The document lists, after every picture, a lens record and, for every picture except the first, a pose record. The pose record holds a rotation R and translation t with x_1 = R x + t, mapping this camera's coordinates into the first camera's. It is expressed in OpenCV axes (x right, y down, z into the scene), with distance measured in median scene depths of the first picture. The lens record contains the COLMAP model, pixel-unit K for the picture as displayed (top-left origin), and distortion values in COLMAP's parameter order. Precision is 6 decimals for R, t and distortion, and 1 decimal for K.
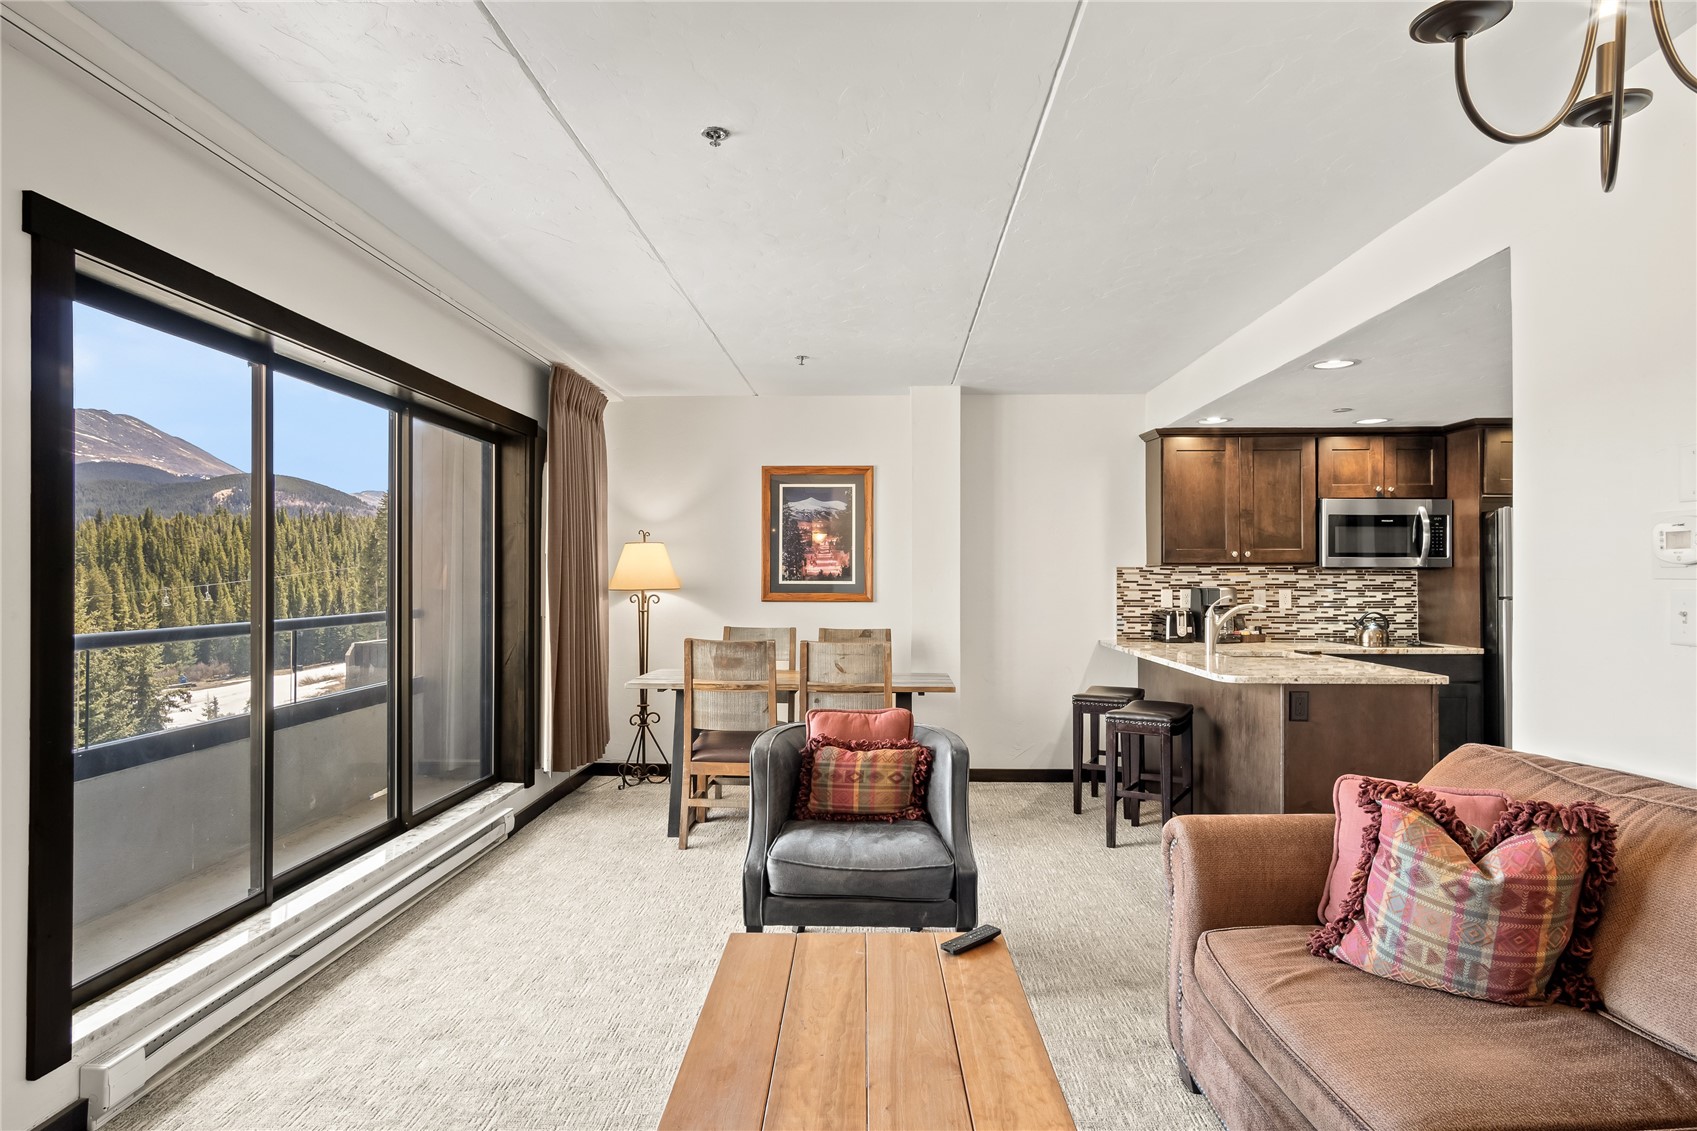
lens RADIAL K [[921.3, 0, 855.1], [0, 921.3, 572.1], [0, 0, 1]] dist [-0.010168, 0.002605]
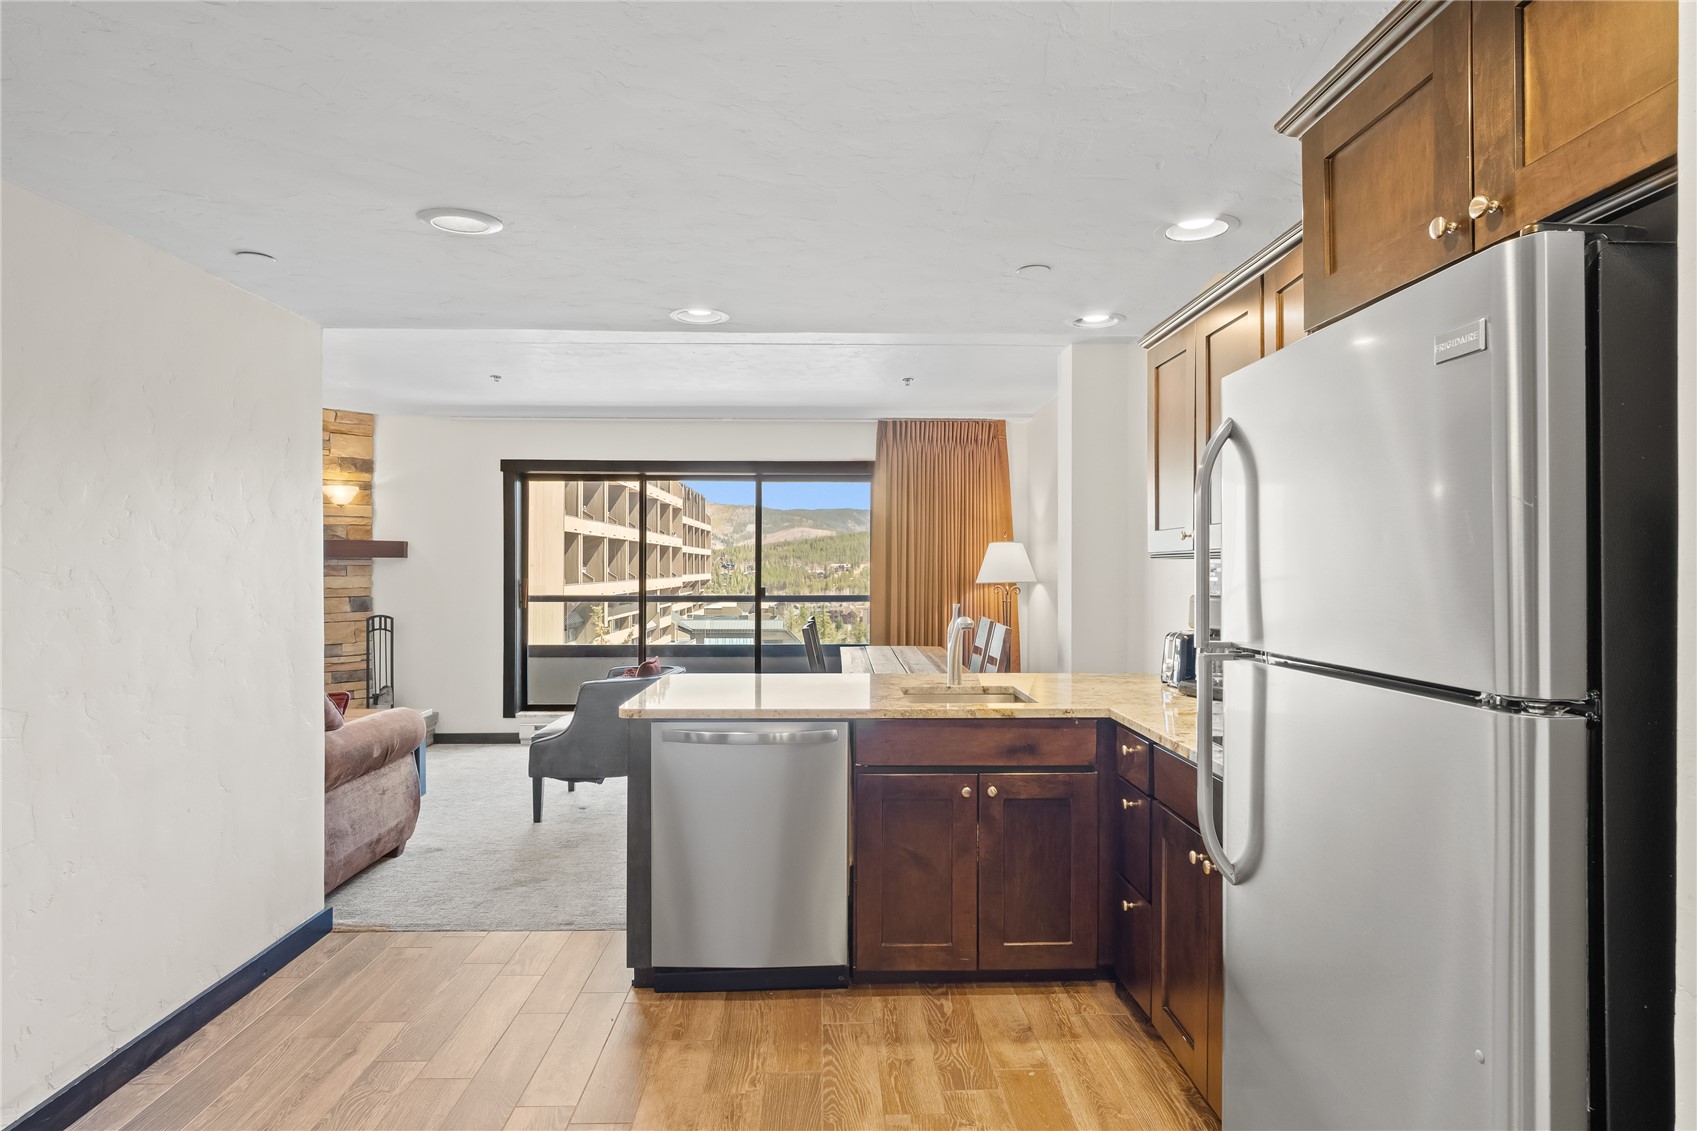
lens RADIAL K [[919.3, 0, 850.4], [0, 919.3, 566.9], [0, 0, 1]] dist [-0.015567, 0.008978]
pose [[0.054931, -0.000430, -0.998490, 0.898173], [0.004862, 0.999988, -0.000164, -0.001498], [0.998478, -0.004845, 0.054933, 0.727349]]
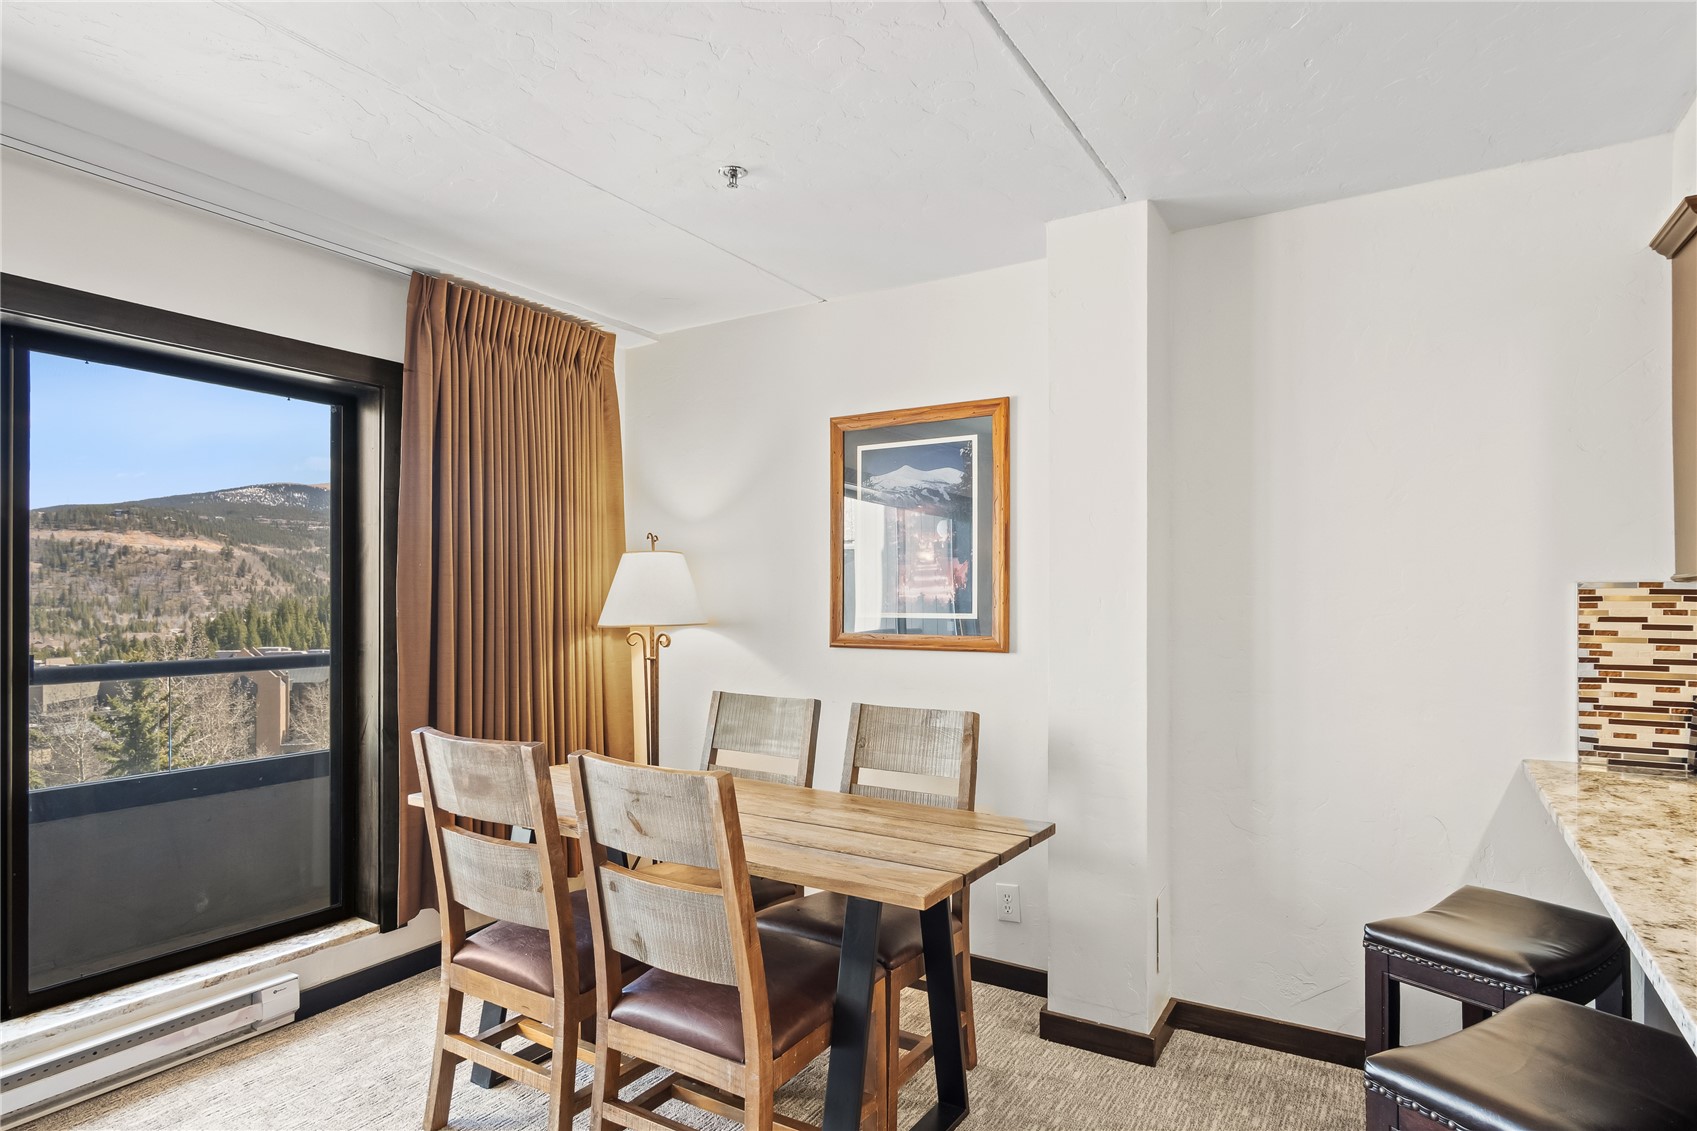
lens RADIAL K [[931.2, 0, 854.5], [0, 931.2, 599.2], [0, 0, 1]] dist [-0.011067, 0.002740]
pose [[0.868931, -0.001726, -0.494929, 0.211158], [0.003764, 0.999988, 0.003121, -0.000549], [0.494918, -0.004574, 0.868928, 0.495198]]
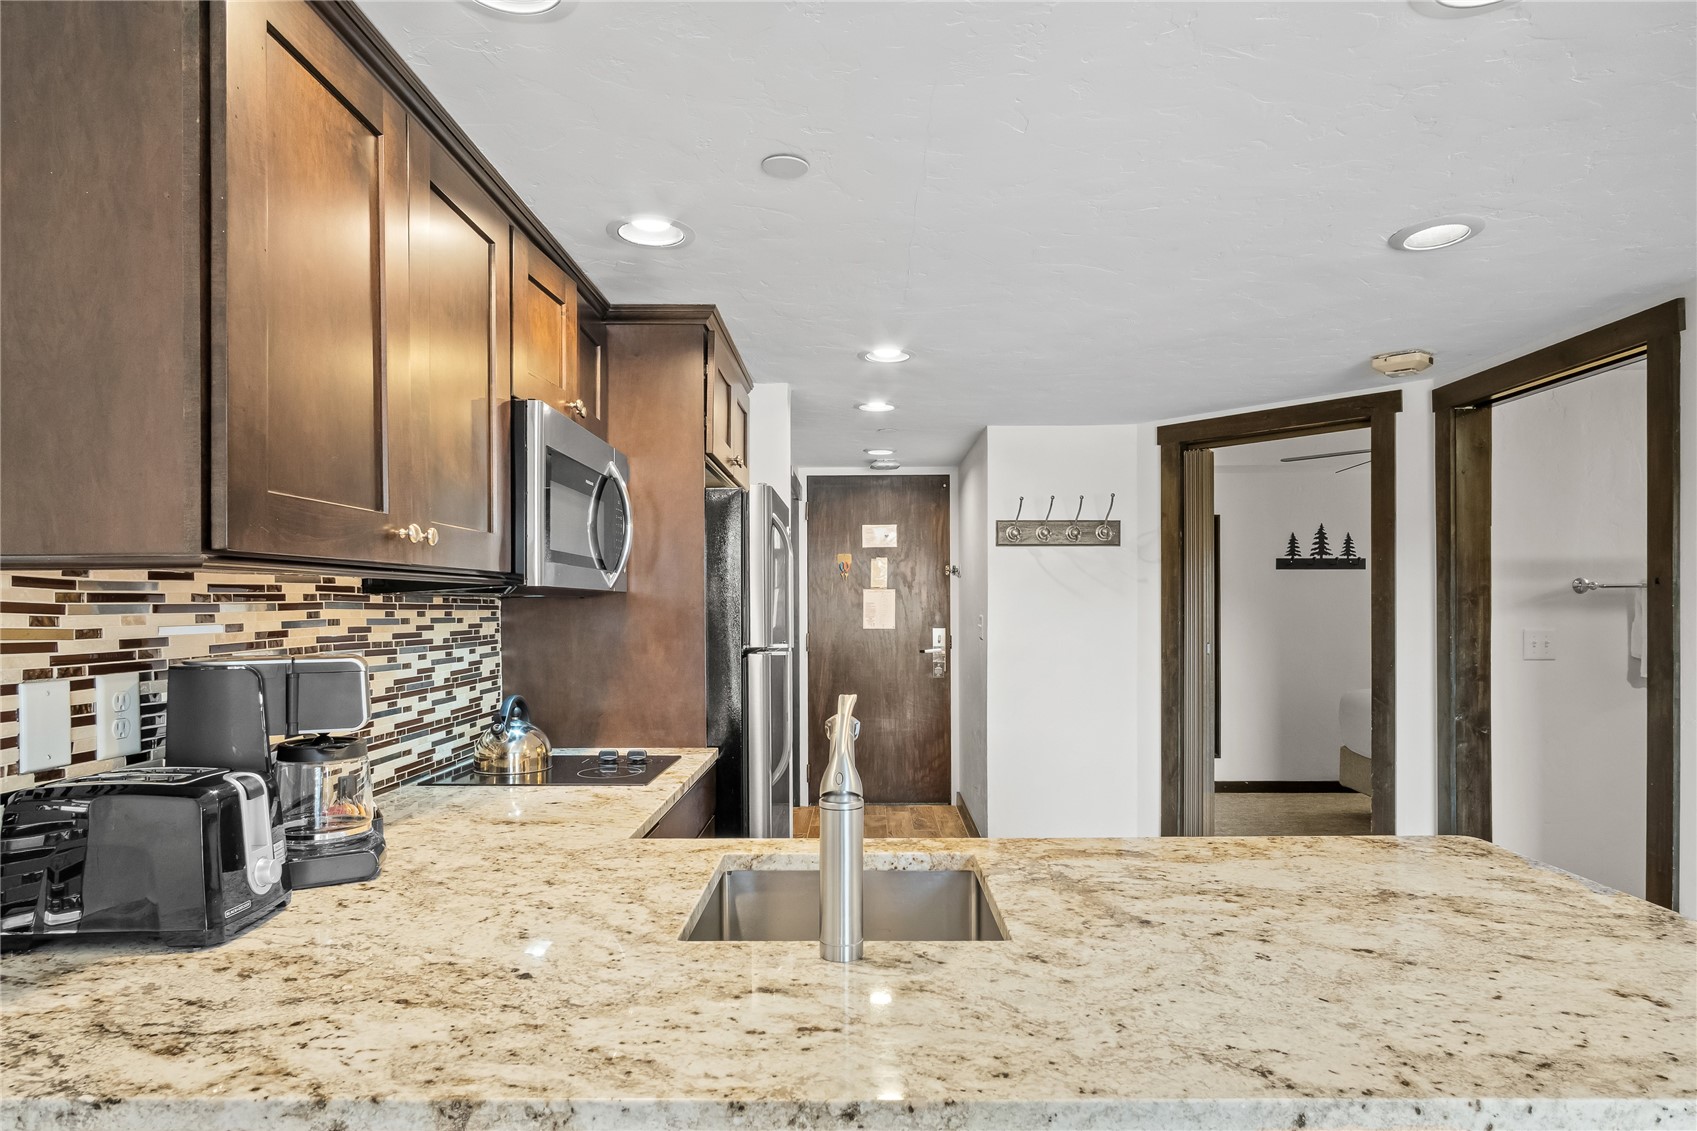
lens RADIAL K [[949.3, 0, 852.5], [0, 949.3, 610.0], [0, 0, 1]] dist [-0.014960, 0.010550]
pose [[-0.018638, -0.004583, 0.999816, 0.124135], [-0.000974, 0.999989, 0.004565, 0.001643], [-0.999826, -0.000889, -0.018643, 0.826766]]
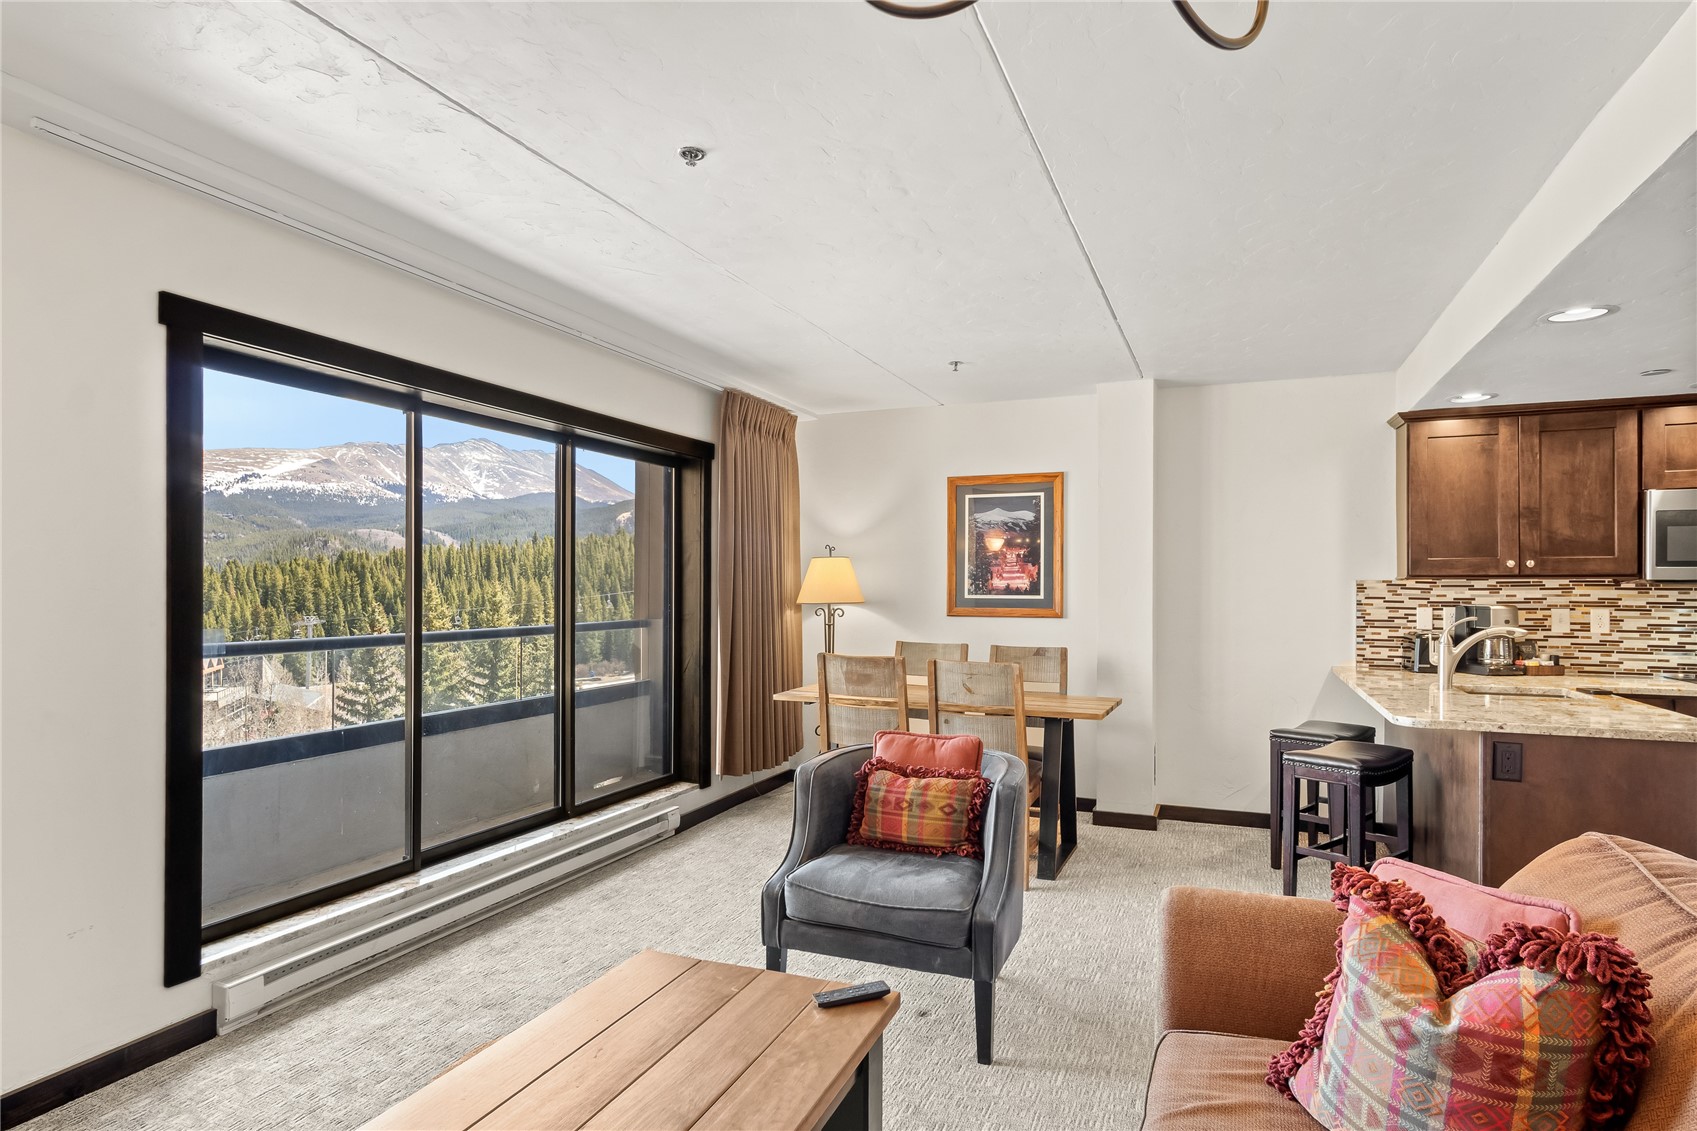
lens RADIAL K [[926.7, 0, 848.7], [0, 926.7, 585.4], [0, 0, 1]] dist [-0.016540, 0.010214]
pose [[0.933832, 0.000379, -0.357713, 0.154128], [0.000563, 0.999997, 0.002531, -0.003108], [0.357712, -0.002566, 0.933828, 0.048703]]
